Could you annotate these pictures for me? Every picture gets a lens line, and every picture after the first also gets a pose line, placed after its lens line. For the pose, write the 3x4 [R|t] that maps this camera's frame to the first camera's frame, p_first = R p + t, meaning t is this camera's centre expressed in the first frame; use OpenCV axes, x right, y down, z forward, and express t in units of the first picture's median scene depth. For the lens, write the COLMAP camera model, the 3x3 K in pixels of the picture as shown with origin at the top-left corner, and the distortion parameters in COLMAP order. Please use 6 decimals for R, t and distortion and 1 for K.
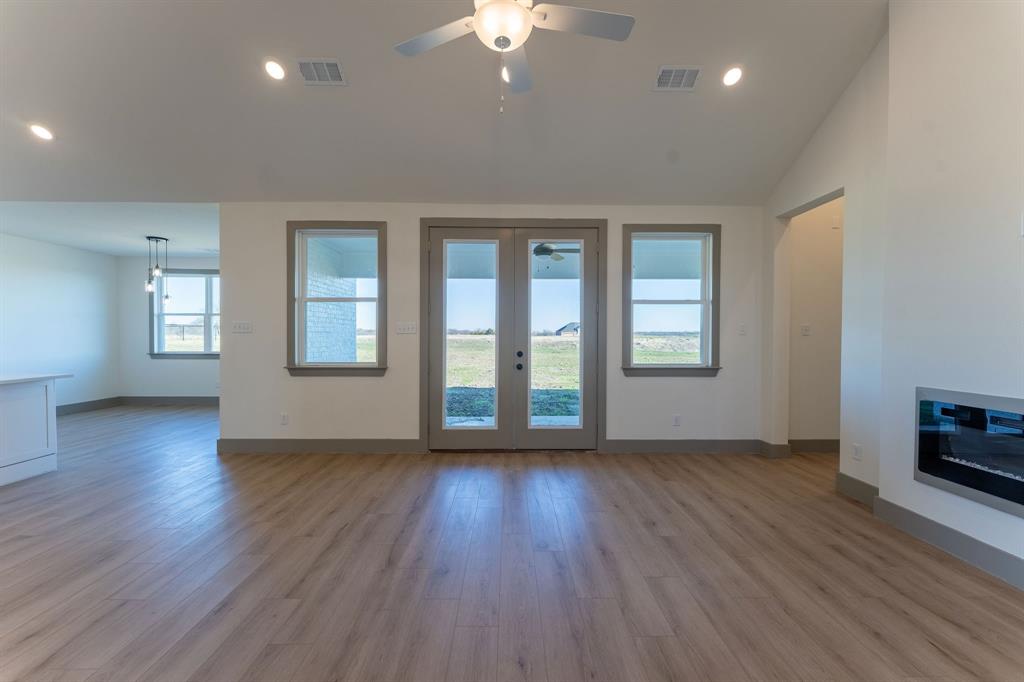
lens RADIAL K [[408.2, 0, 513.1], [0, 408.2, 338.6], [0, 0, 1]] dist [-0.000108, -0.000442]
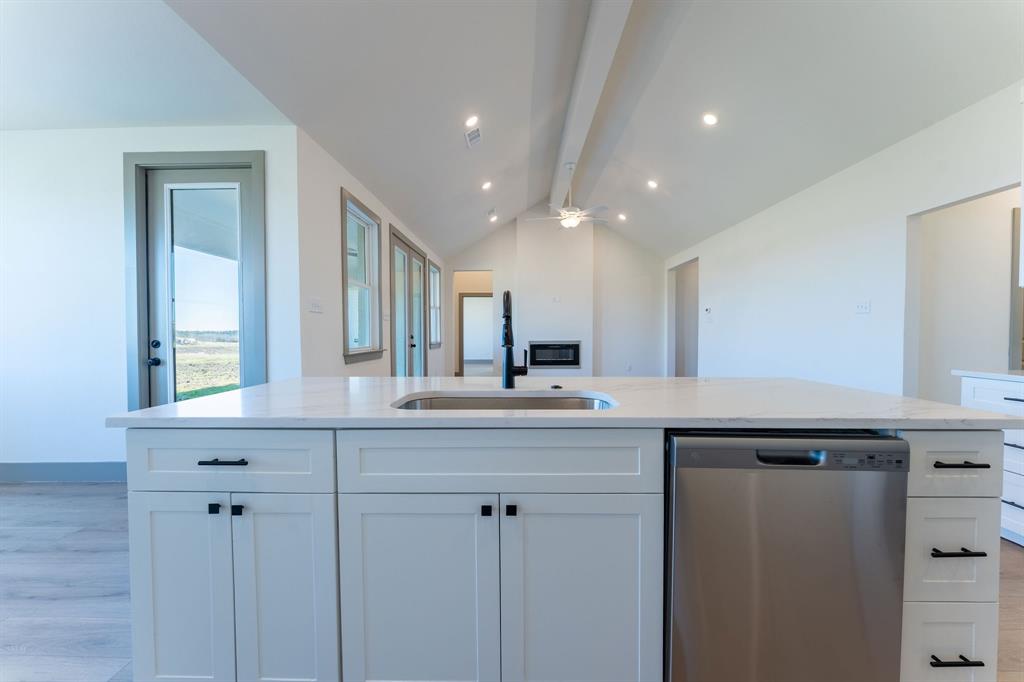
lens RADIAL K [[408.2, 0, 520.4], [0, 408.2, 344.5], [0, 0, 1]] dist [-0.000108, -0.000442]
pose [[0.023334, -0.024156, 0.999436, -1.412761], [0.025182, 0.999405, 0.023567, 0.037953], [-0.999411, 0.024618, 0.023928, 0.596185]]
